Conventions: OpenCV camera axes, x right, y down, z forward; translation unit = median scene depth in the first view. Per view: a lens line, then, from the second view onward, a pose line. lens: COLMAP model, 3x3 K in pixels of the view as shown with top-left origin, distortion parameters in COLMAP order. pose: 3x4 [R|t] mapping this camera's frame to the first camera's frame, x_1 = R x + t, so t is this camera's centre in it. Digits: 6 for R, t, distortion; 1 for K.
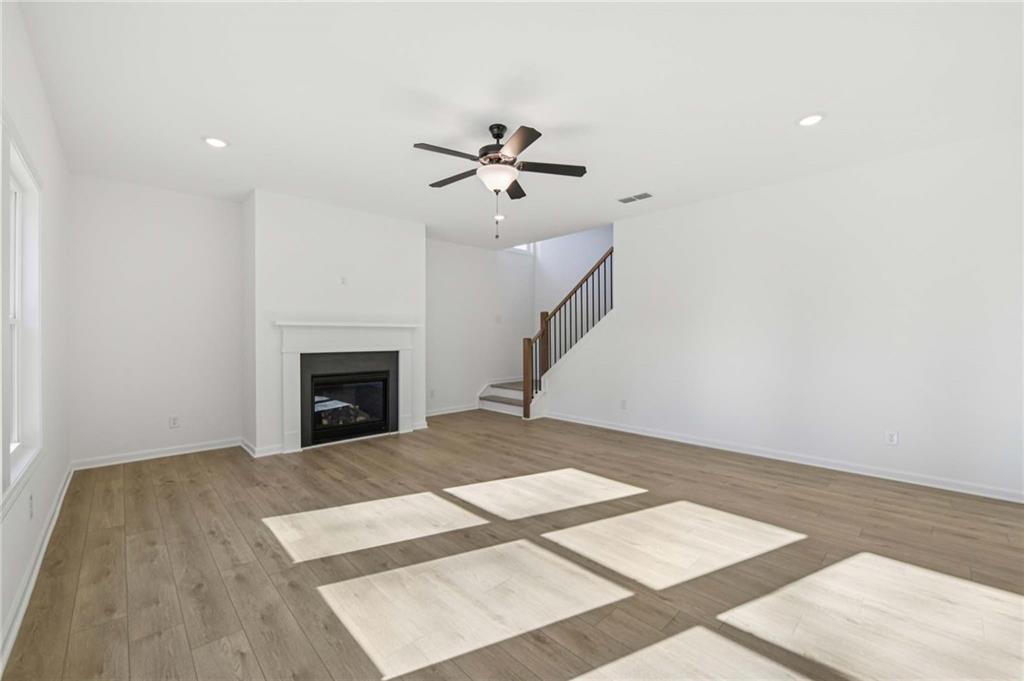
lens RADIAL K [[417.0, 0, 513.5], [0, 417.0, 339.8], [0, 0, 1]] dist [-0.004327, 0.000663]
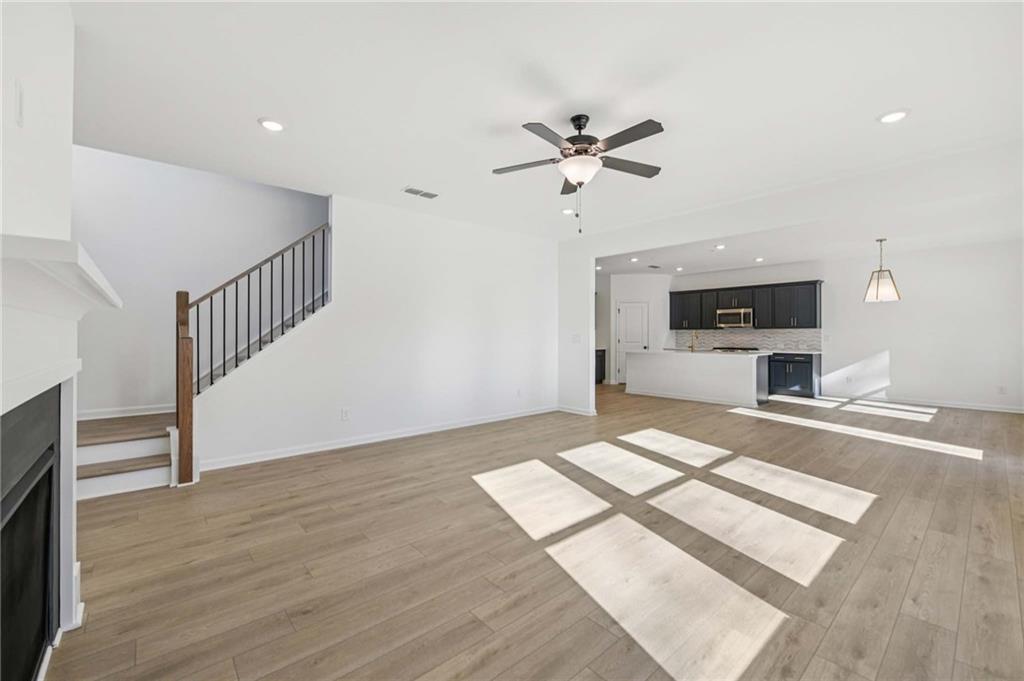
lens RADIAL K [[417.0, 0, 512.0], [0, 417.0, 335.0], [0, 0, 1]] dist [-0.004327, 0.000663]
pose [[0.049001, 0.000360, 0.998799, -1.161404], [0.006828, 0.999976, -0.000696, -0.009432], [-0.998775, 0.006854, 0.048997, 1.277065]]
